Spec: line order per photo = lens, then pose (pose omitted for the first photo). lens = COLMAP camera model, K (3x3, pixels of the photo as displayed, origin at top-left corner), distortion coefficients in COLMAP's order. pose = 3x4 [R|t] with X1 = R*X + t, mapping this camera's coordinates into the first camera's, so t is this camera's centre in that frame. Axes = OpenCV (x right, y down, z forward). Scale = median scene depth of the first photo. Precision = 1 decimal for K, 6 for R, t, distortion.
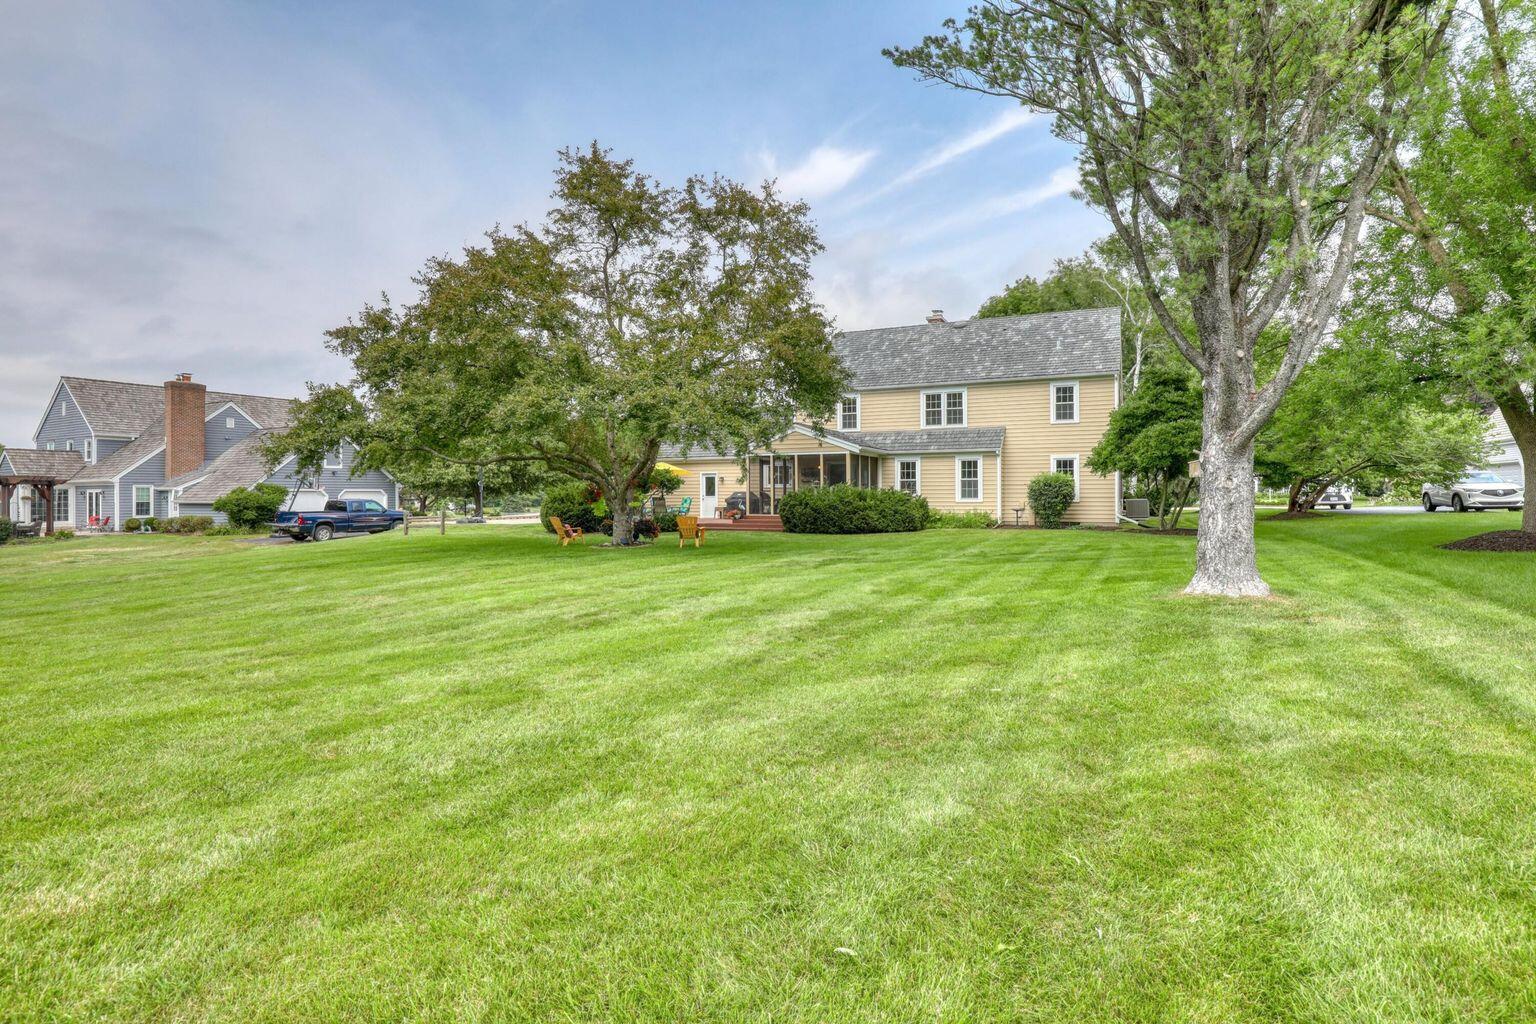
lens RADIAL K [[721.8, 0, 776.5], [0, 721.8, 506.5], [0, 0, 1]] dist [-0.003811, -0.000159]
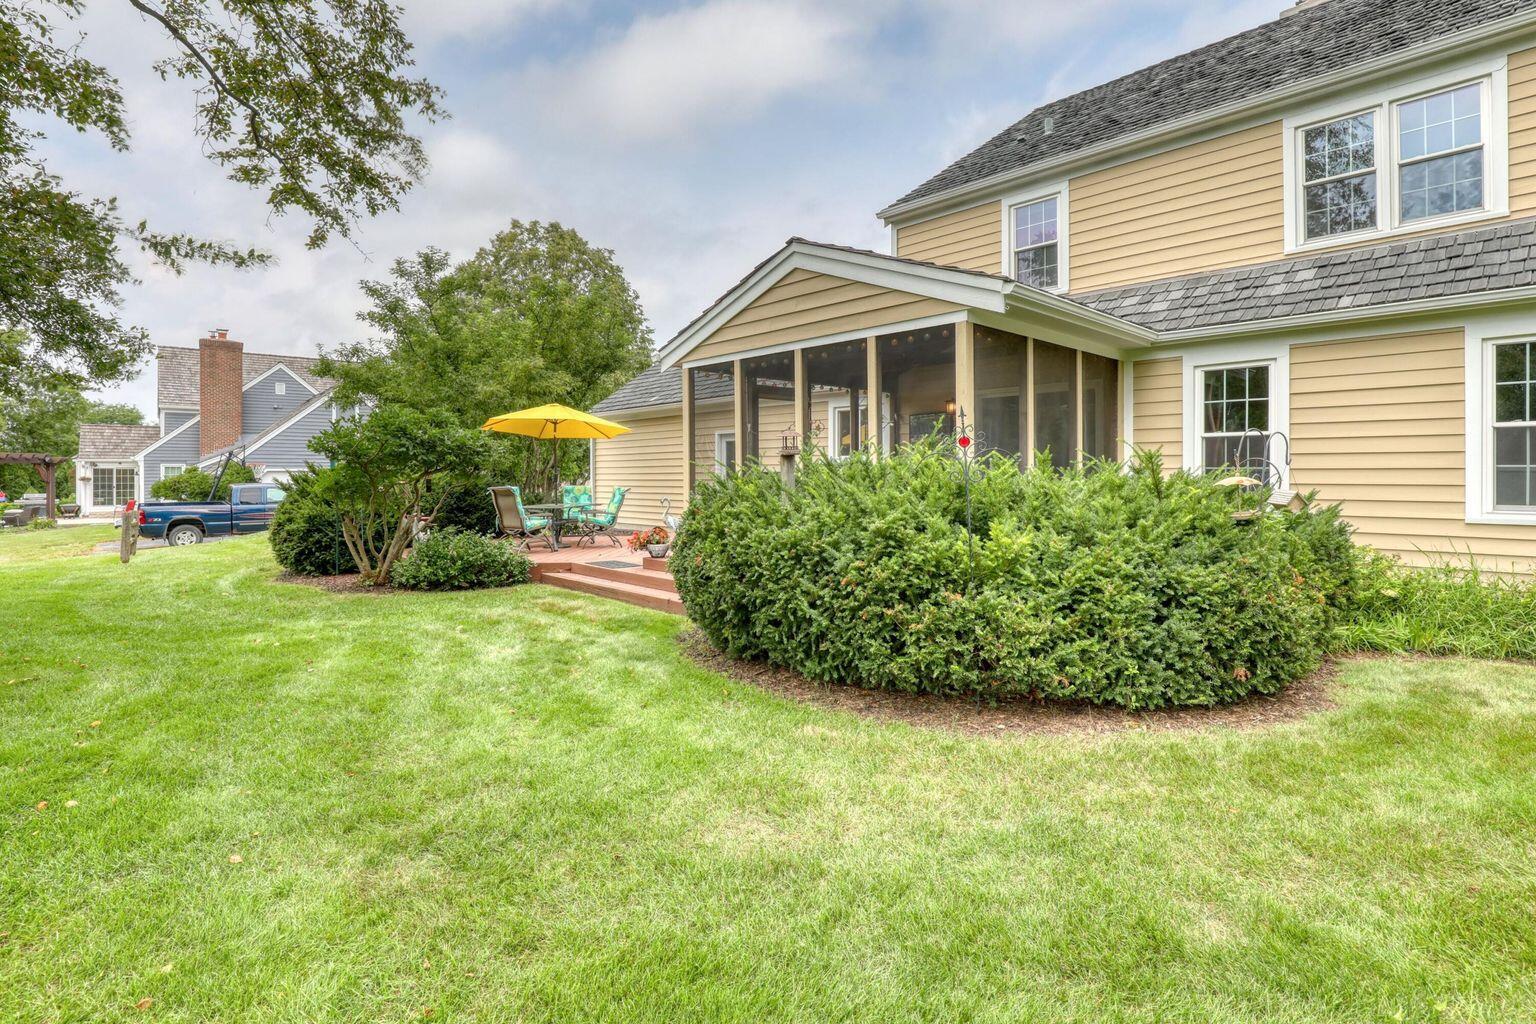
lens RADIAL K [[755.3, 0, 769.3], [0, 755.3, 480.8], [0, 0, 1]] dist [-0.022933, -0.000042]
pose [[0.936035, 0.006068, -0.351854, 0.116012], [-0.009437, 0.999925, -0.007859, -0.015371], [0.351780, 0.010676, 0.936022, 0.668112]]
